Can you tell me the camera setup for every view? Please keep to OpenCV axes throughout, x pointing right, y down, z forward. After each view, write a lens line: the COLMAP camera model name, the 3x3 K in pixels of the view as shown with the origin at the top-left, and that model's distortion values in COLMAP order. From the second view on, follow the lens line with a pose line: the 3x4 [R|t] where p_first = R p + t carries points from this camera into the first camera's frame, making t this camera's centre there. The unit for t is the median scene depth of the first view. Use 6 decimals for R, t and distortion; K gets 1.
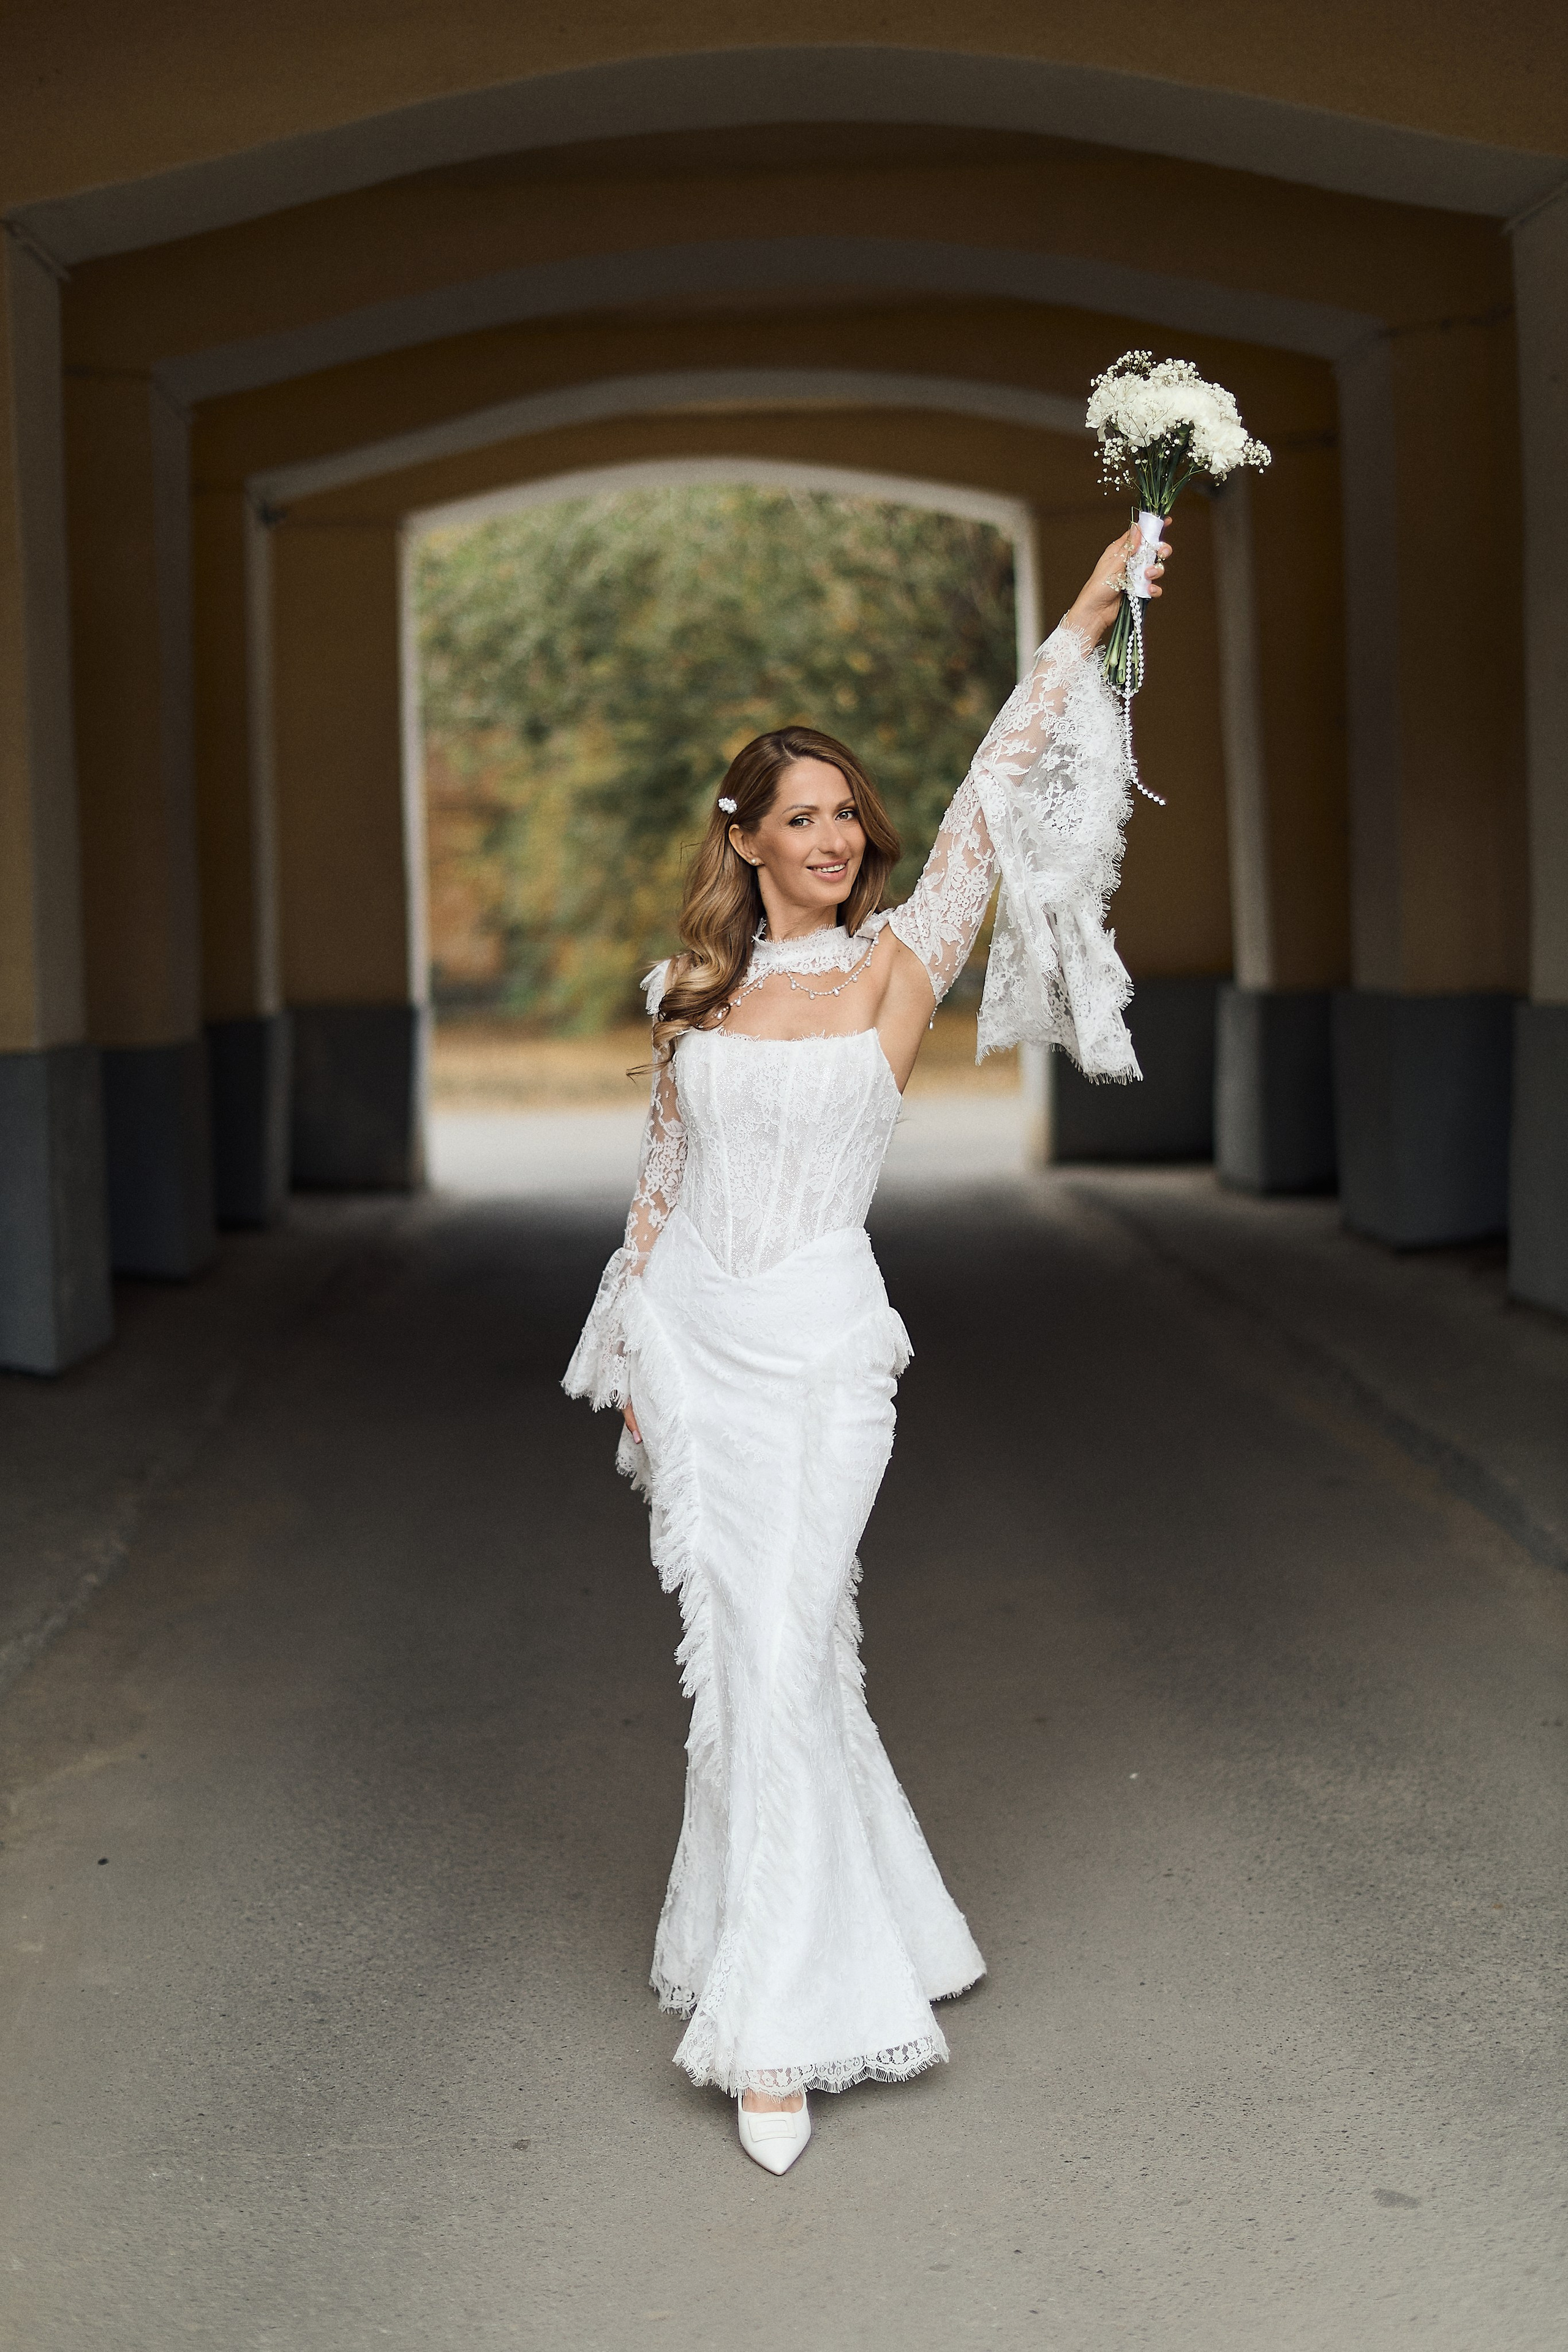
lens RADIAL K [[3074.1, 0, 823.6], [0, 3074.1, 1207.2], [0, 0, 1]] dist [0.052514, 0.000000]
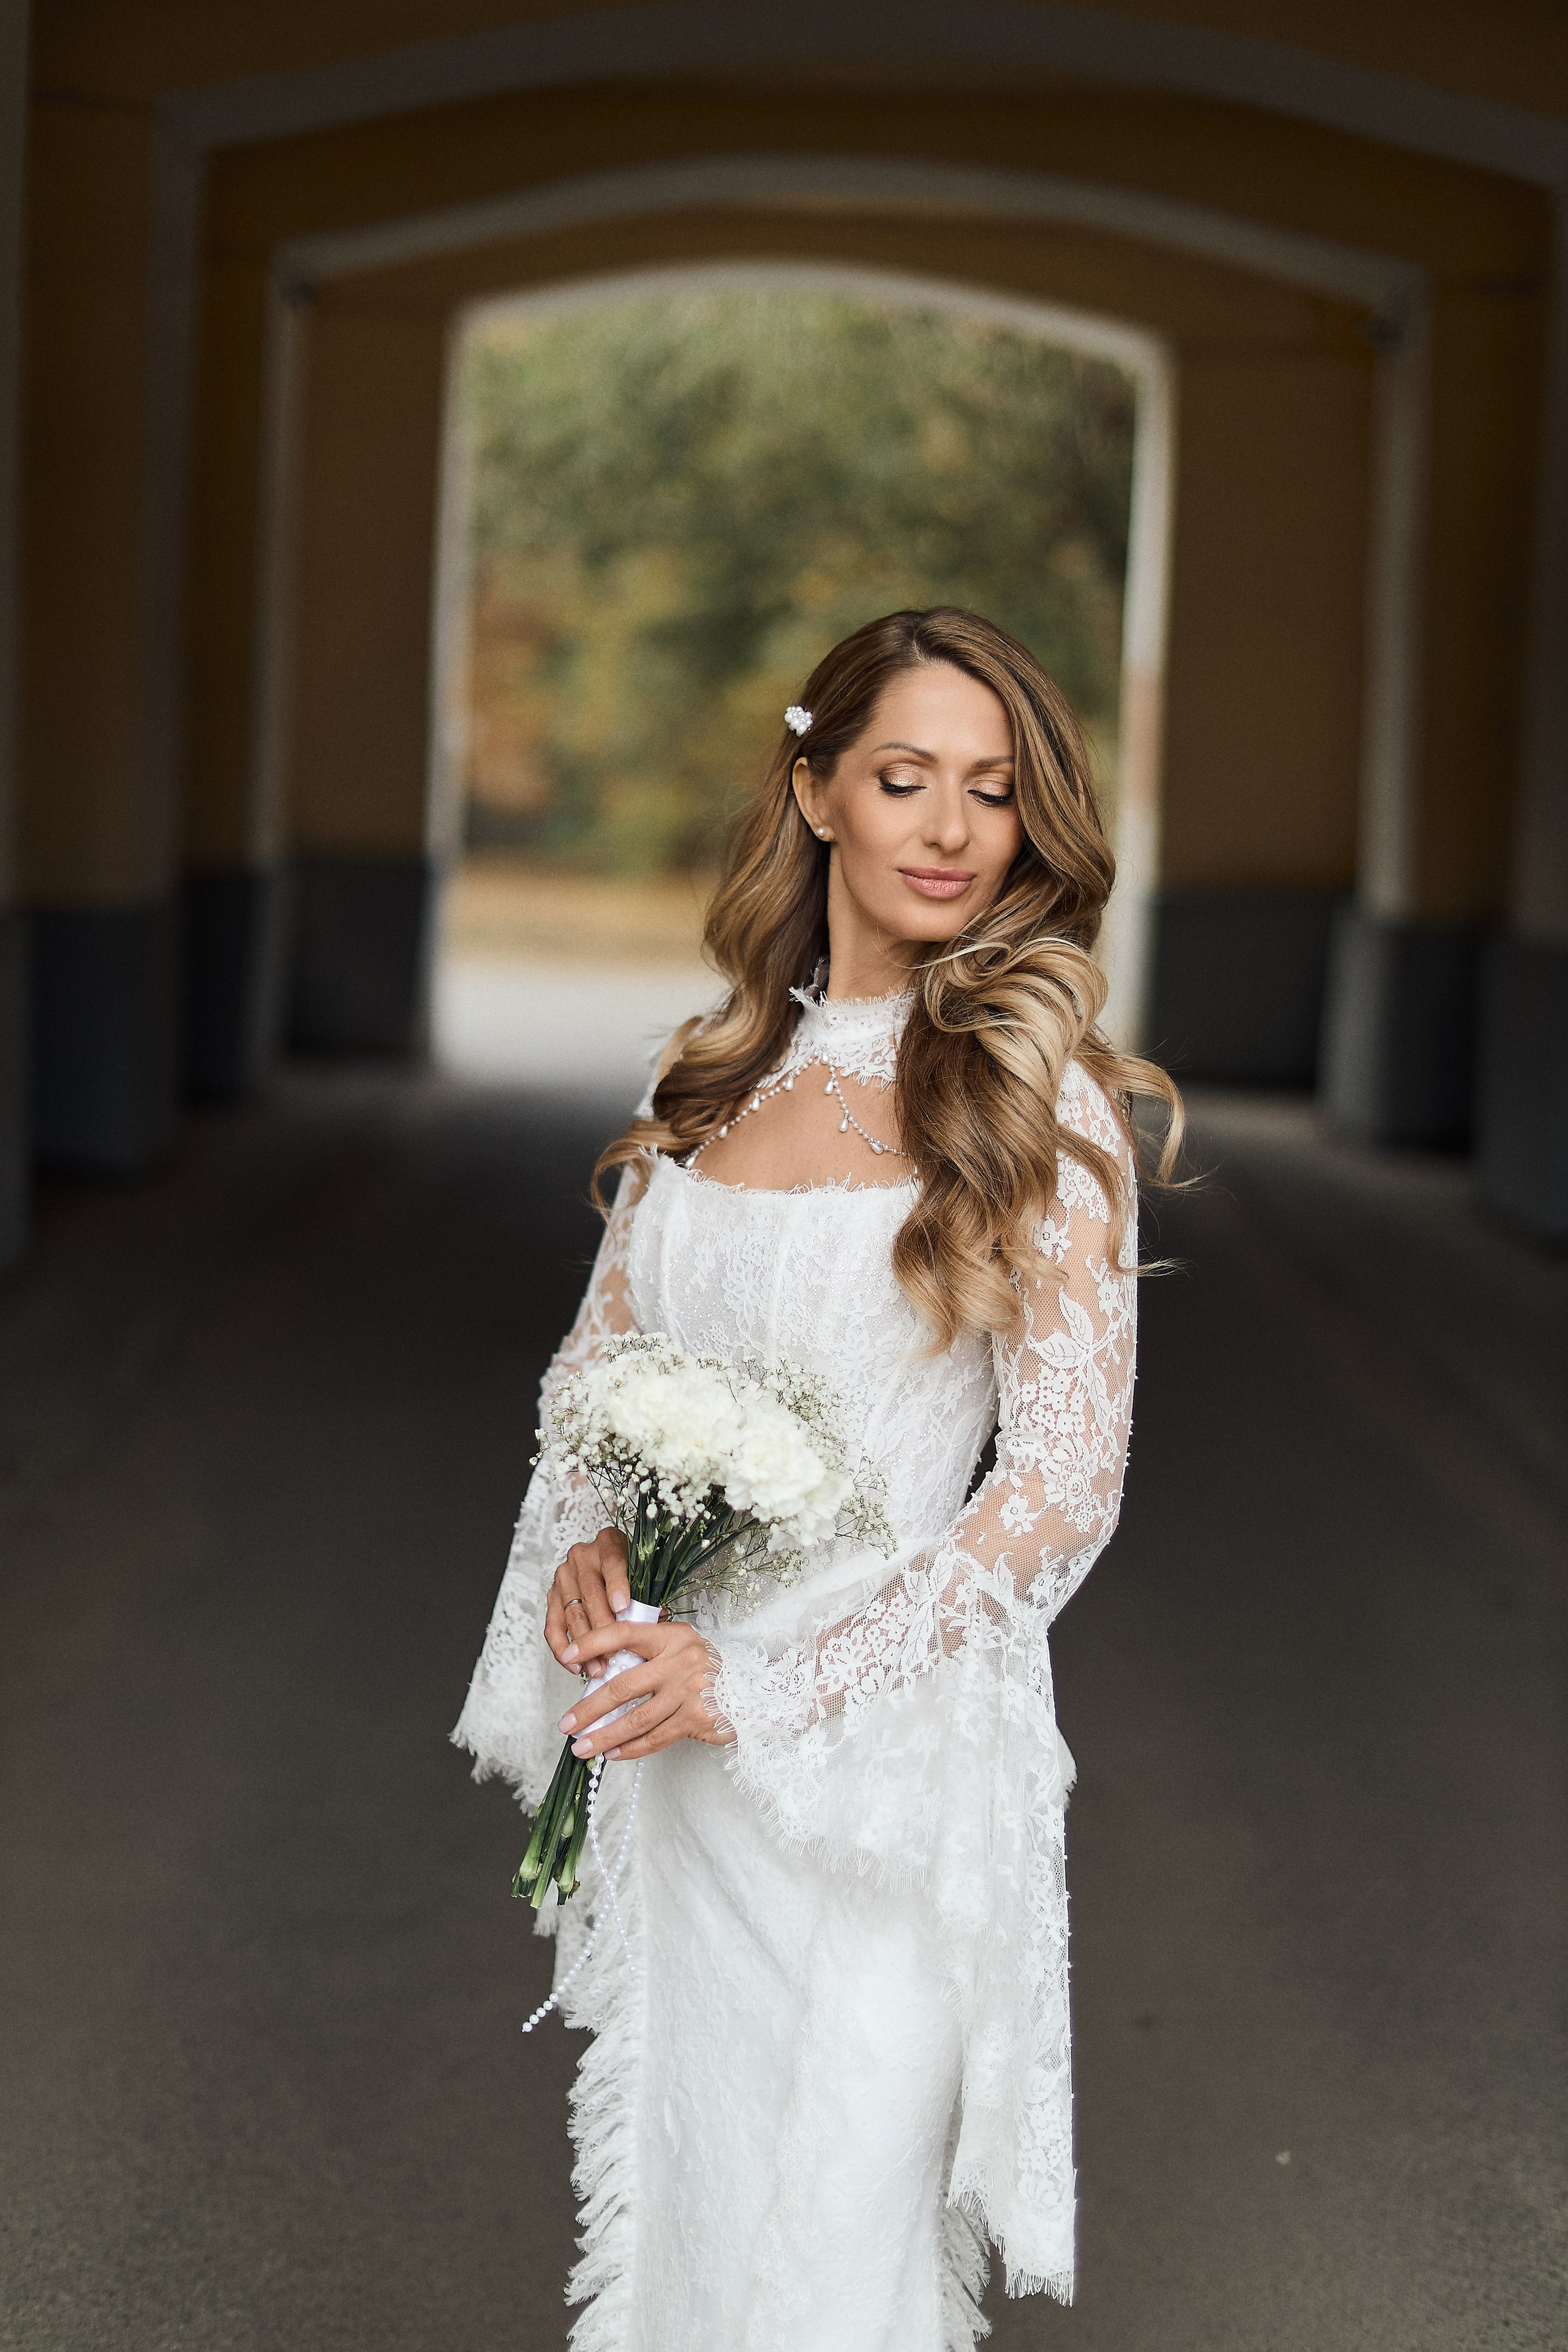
lens RADIAL K [[3074.1, 0, 799.8], [0, 3074.1, 1160.4], [0, 0, 1]] dist [0.052514, 0.000000]
pose [[0.997238, 0.071837, -0.018884, -0.003746], [-0.071057, 0.996704, 0.039140, -0.019522], [0.021633, -0.037690, 0.999055, 0.098423]]
